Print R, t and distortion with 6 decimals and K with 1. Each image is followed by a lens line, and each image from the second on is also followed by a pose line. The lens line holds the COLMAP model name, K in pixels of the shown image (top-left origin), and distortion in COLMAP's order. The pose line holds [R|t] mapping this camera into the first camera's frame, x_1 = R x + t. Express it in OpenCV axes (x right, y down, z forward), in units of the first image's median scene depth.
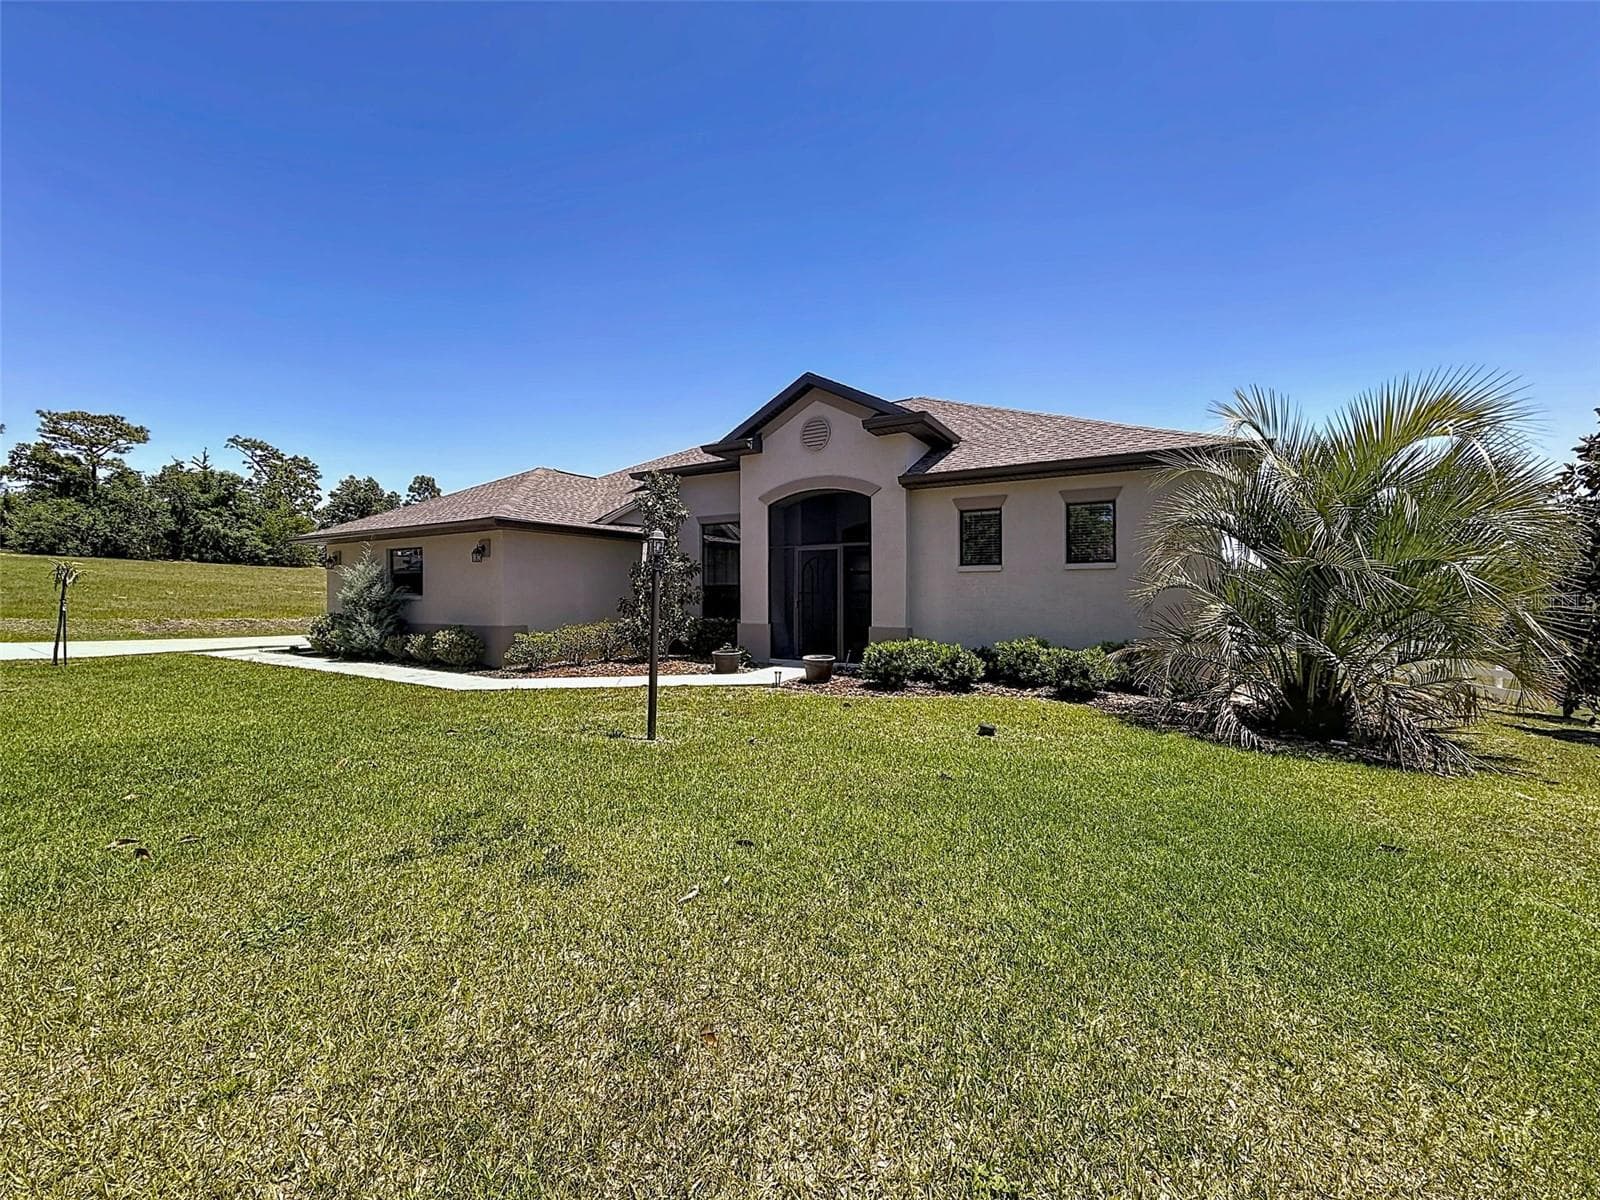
lens RADIAL K [[654.6, 0, 800.0], [0, 654.6, 600.0], [0, 0, 1]] dist [-0.001521, -0.000029]
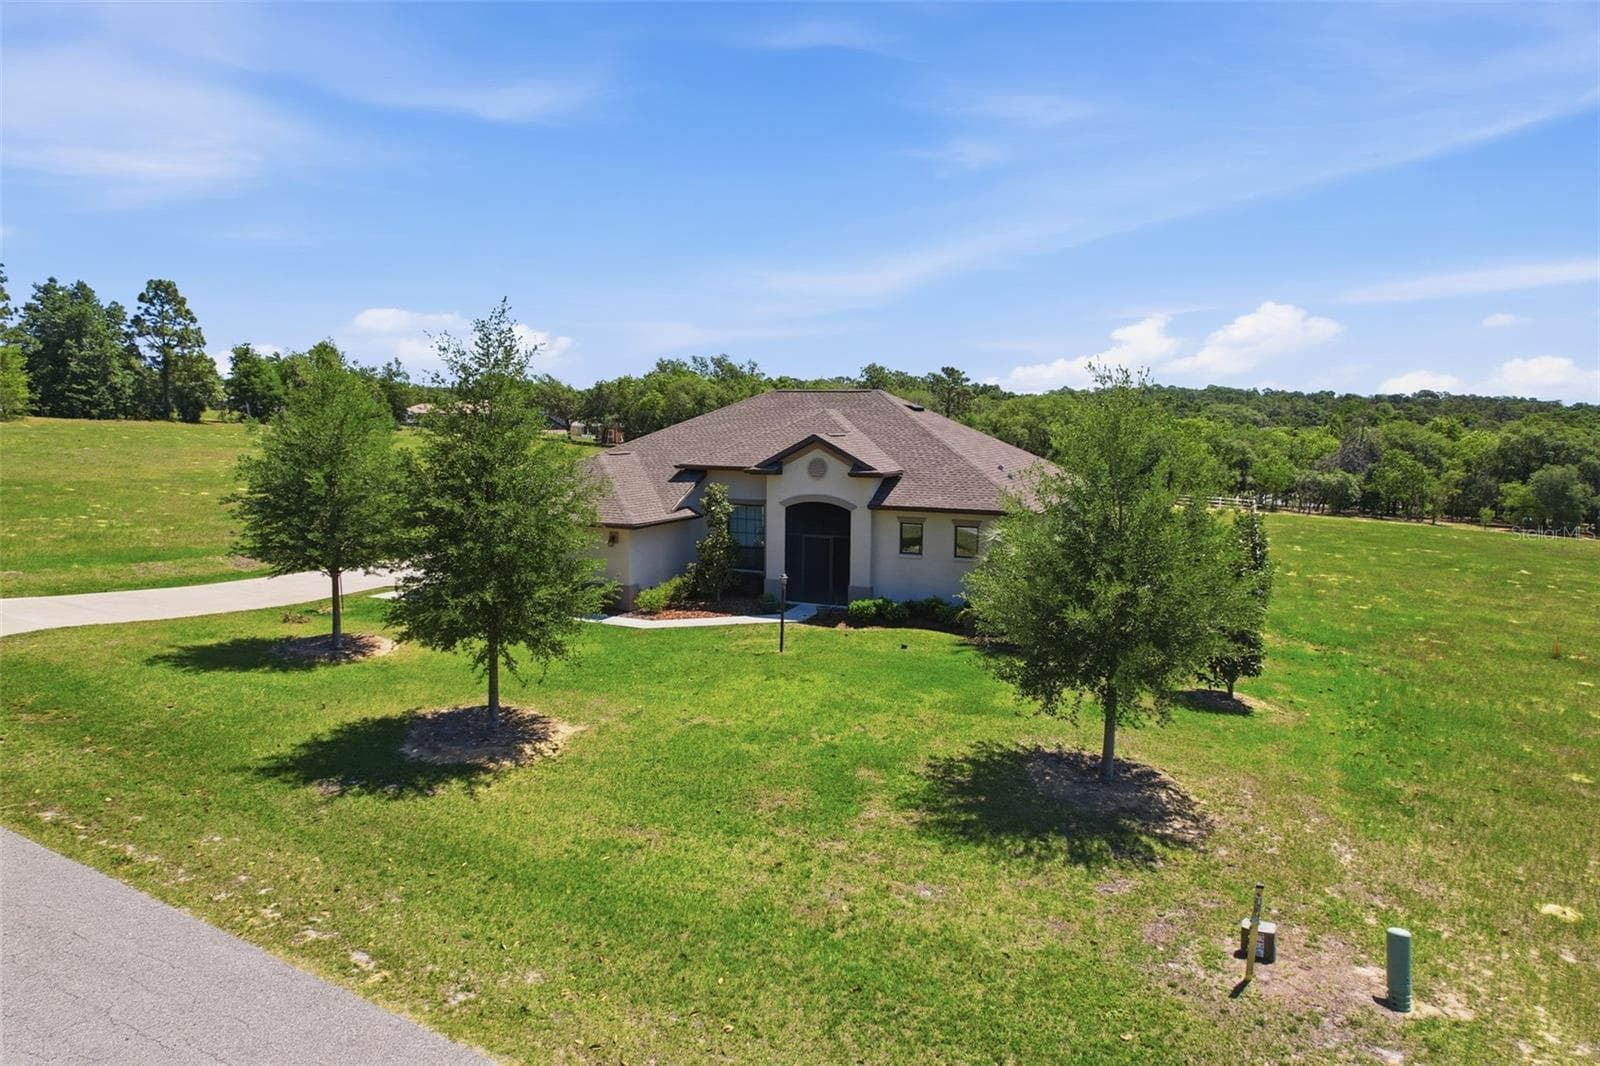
lens RADIAL K [[1019.9, 0, 800.6], [0, 1019.9, 561.1], [0, 0, 1]] dist [-0.063955, 0.058711]
pose [[0.991948, -0.003546, 0.126596, -0.328462], [-0.012740, 0.991744, 0.127602, -0.333884], [-0.126003, -0.128187, 0.983713, -1.489440]]
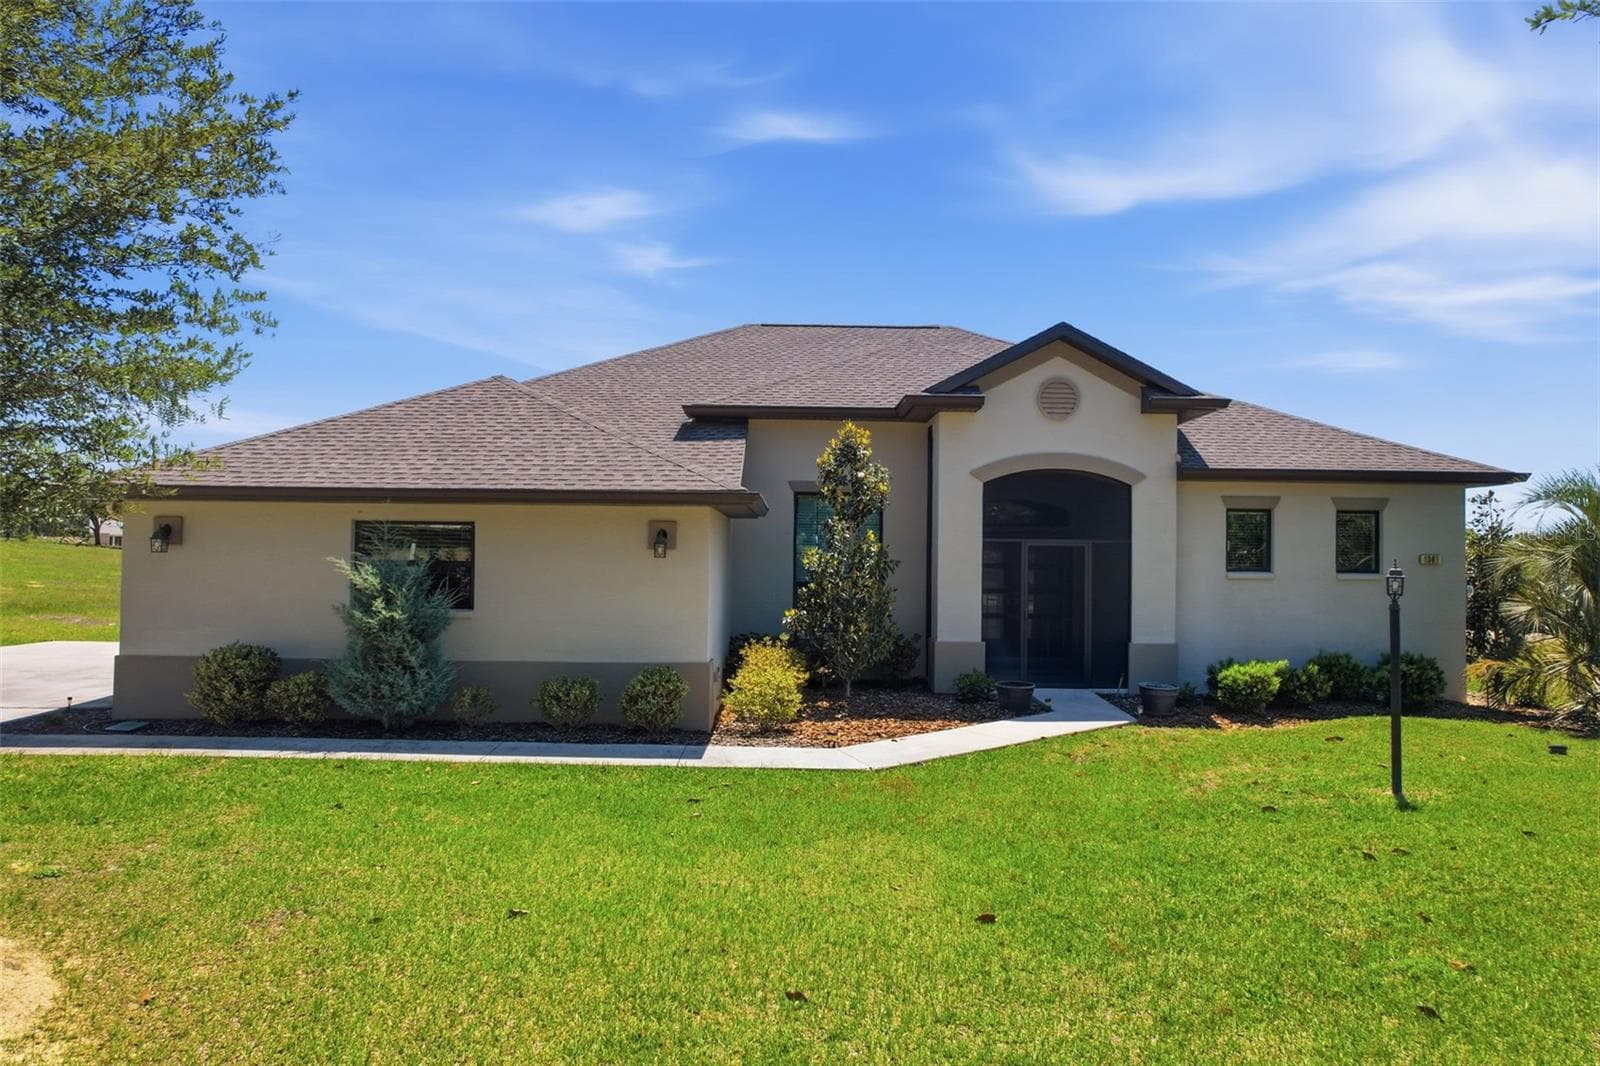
lens RADIAL K [[1019.9, 0, 800.6], [0, 1019.9, 561.1], [0, 0, 1]] dist [-0.063955, 0.058711]
pose [[0.843527, 0.009519, 0.537003, -0.843985], [-0.006961, 0.999953, -0.006791, -0.046243], [-0.537042, 0.001990, 0.843553, 0.135035]]
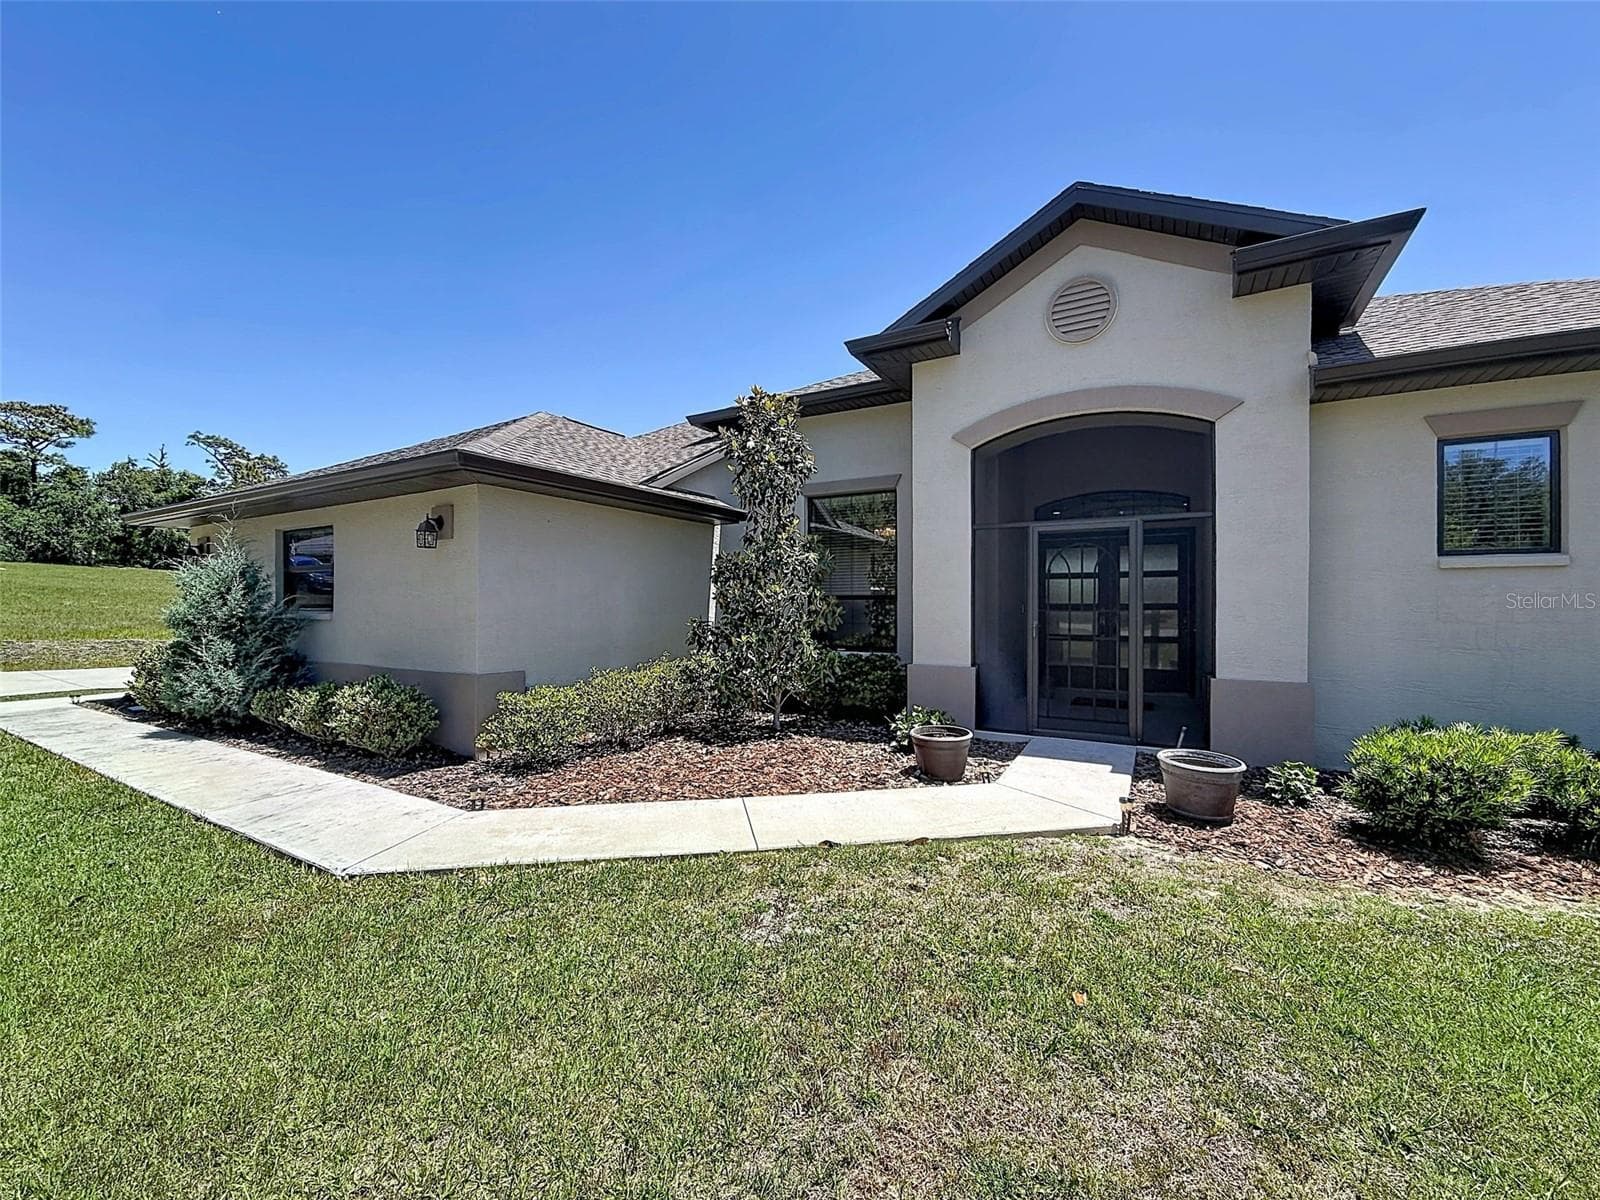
lens RADIAL K [[643.2, 0, 800.6], [0, 643.2, 608.9], [0, 0, 1]] dist [-0.000070, -0.000150]
pose [[0.999751, 0.003702, 0.022023, -0.201032], [-0.003604, 0.999983, -0.004490, -0.008428], [-0.022040, 0.004409, 0.999747, 0.465677]]
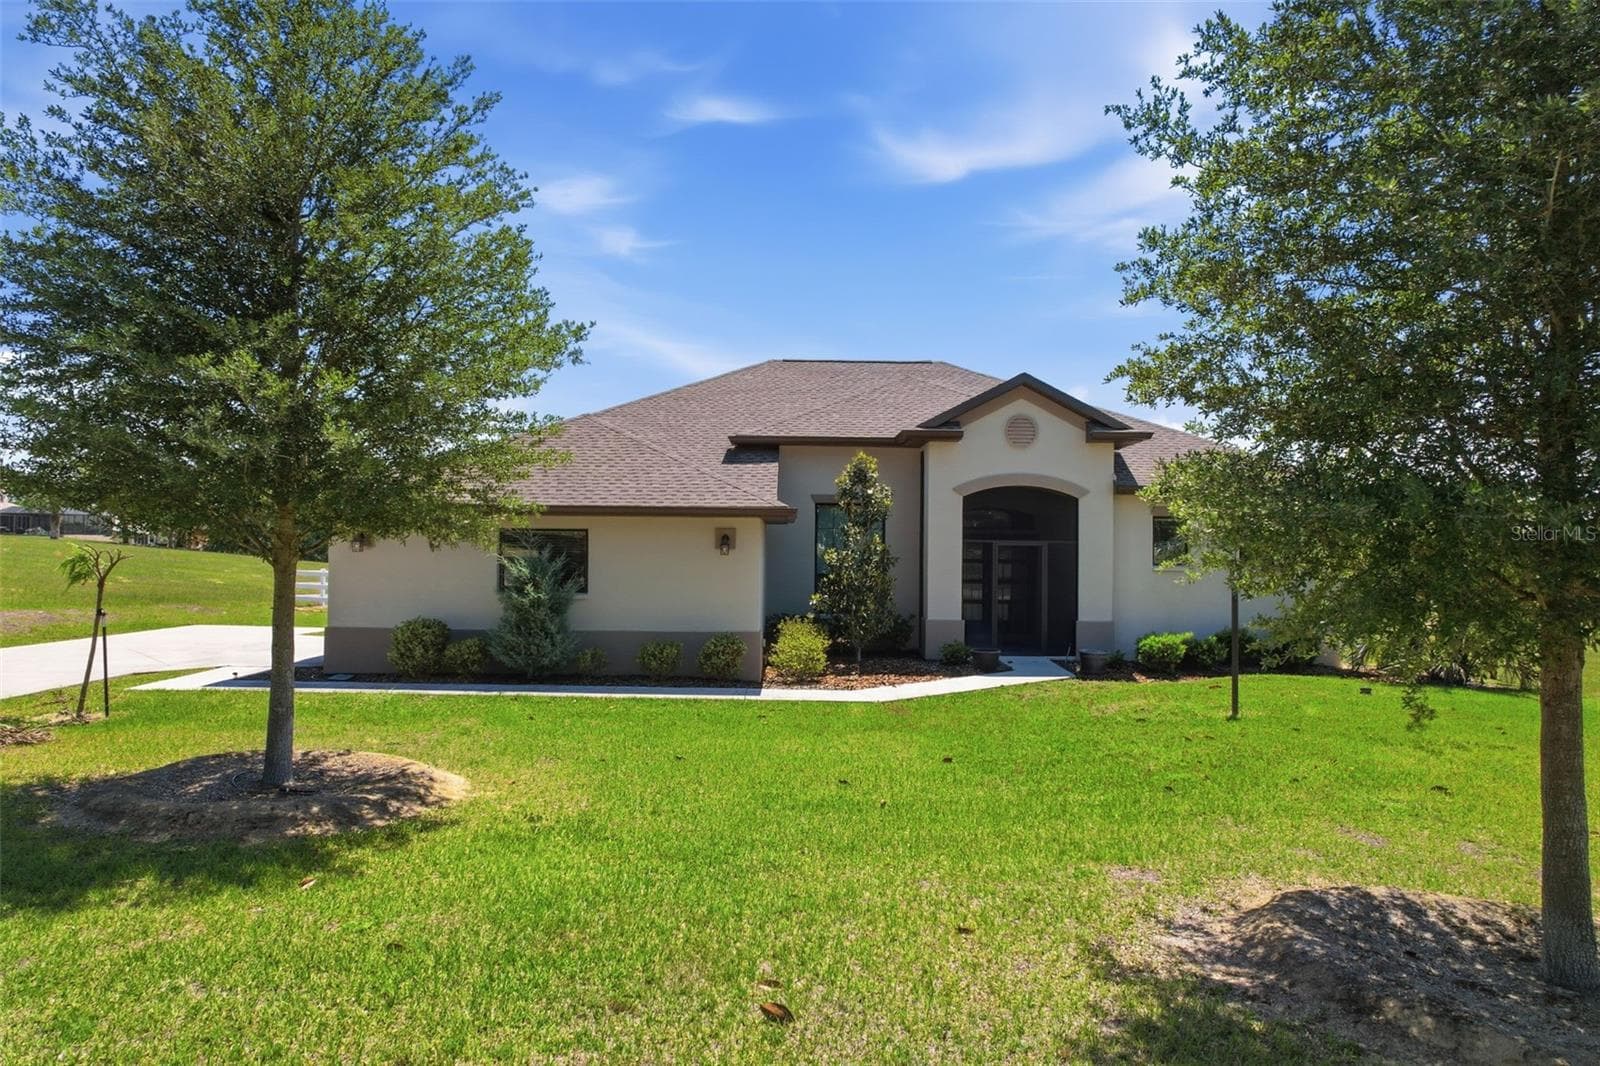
lens RADIAL K [[1019.9, 0, 800.6], [0, 1019.9, 561.1], [0, 0, 1]] dist [-0.063955, 0.058711]
pose [[0.843414, 0.006728, 0.537222, -1.052755], [-0.005893, 0.999977, -0.003272, -0.043850], [-0.537232, -0.000406, 0.843434, -0.134183]]
